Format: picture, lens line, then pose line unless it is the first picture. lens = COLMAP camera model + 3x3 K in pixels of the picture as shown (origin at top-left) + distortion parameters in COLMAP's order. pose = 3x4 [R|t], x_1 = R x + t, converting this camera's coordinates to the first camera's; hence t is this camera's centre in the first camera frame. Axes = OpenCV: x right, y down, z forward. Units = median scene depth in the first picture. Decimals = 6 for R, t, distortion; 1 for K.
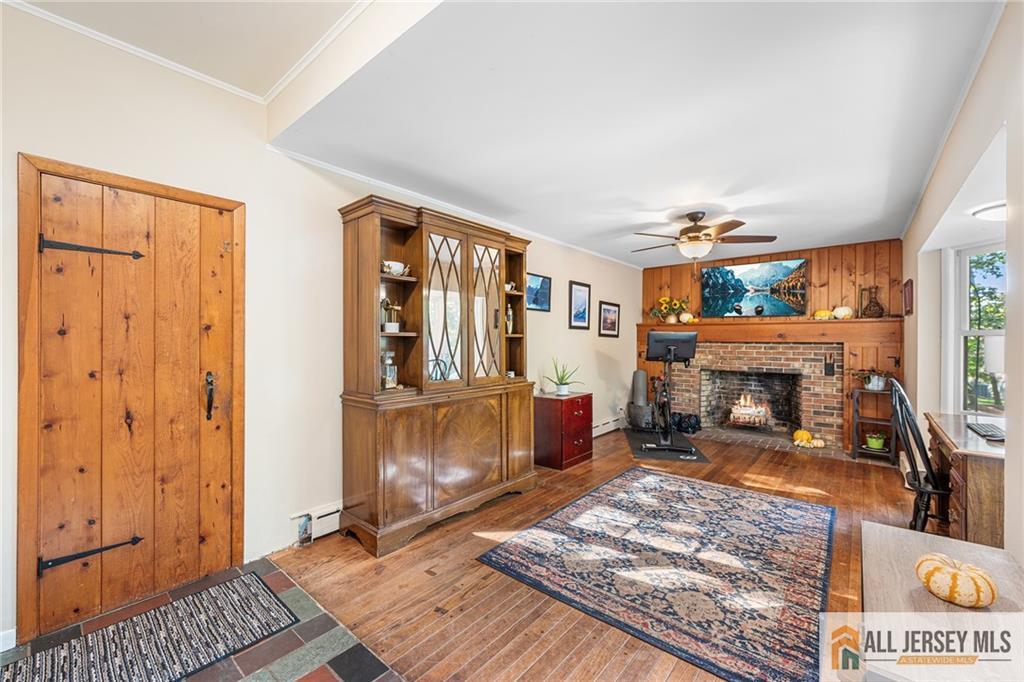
lens RADIAL K [[412.5, 0, 506.8], [0, 412.5, 332.1], [0, 0, 1]] dist [0.000422, -0.000049]
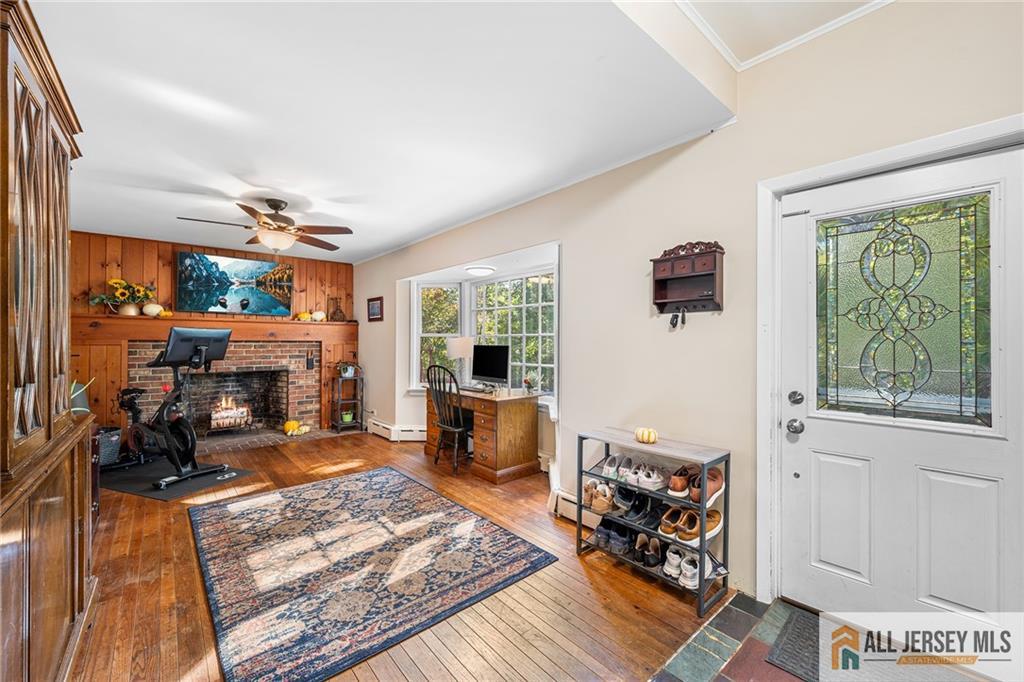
lens RADIAL K [[412.5, 0, 506.8], [0, 412.5, 332.1], [0, 0, 1]] dist [0.000422, -0.000049]
pose [[0.154608, 0.017441, 0.987822, -0.358391], [-0.022265, 0.999652, -0.014165, 0.005718], [-0.987725, -0.019803, 0.154942, 0.338238]]
